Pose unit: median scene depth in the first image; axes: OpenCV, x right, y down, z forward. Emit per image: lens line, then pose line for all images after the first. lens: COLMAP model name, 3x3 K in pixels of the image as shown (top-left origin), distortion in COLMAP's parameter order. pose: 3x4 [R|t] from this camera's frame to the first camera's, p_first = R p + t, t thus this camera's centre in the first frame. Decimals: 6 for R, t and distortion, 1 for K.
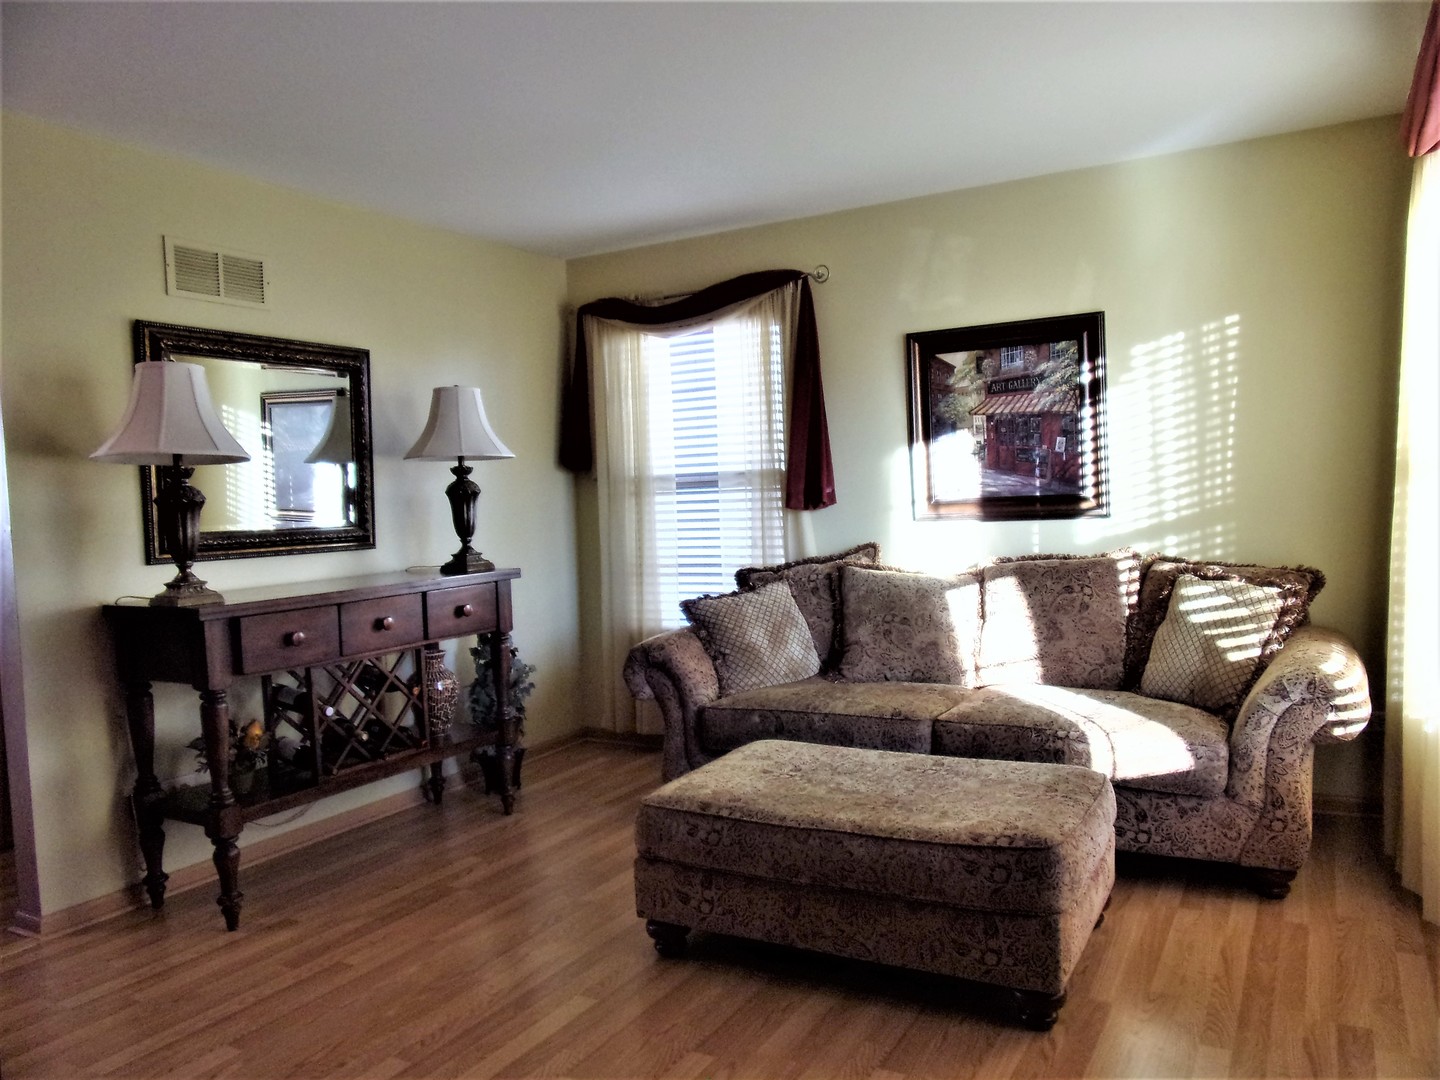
lens RADIAL K [[1061.7, 0, 720.0], [0, 1061.7, 540.0], [0, 0, 1]] dist [-0.009926, -0.005148]
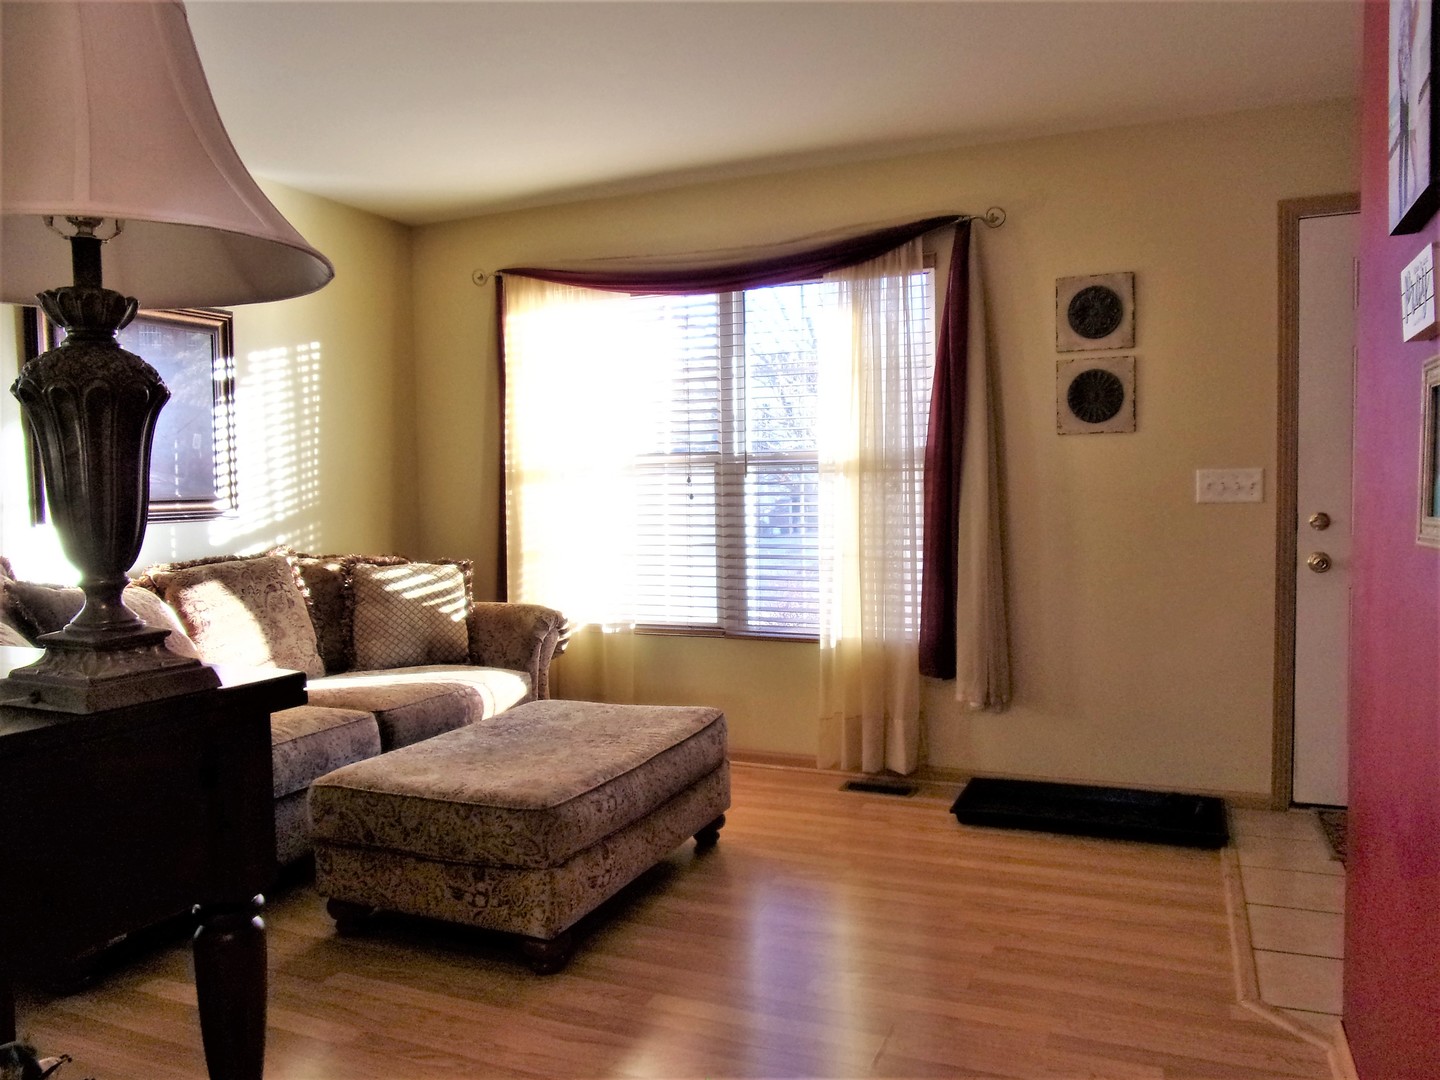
lens RADIAL K [[1061.7, 0, 720.0], [0, 1061.7, 540.0], [0, 0, 1]] dist [-0.009926, -0.005148]
pose [[-0.088391, -0.007081, 0.996061, -0.696554], [0.065212, 0.997788, 0.012881, 0.016668], [-0.993949, 0.066093, -0.087733, 0.665379]]
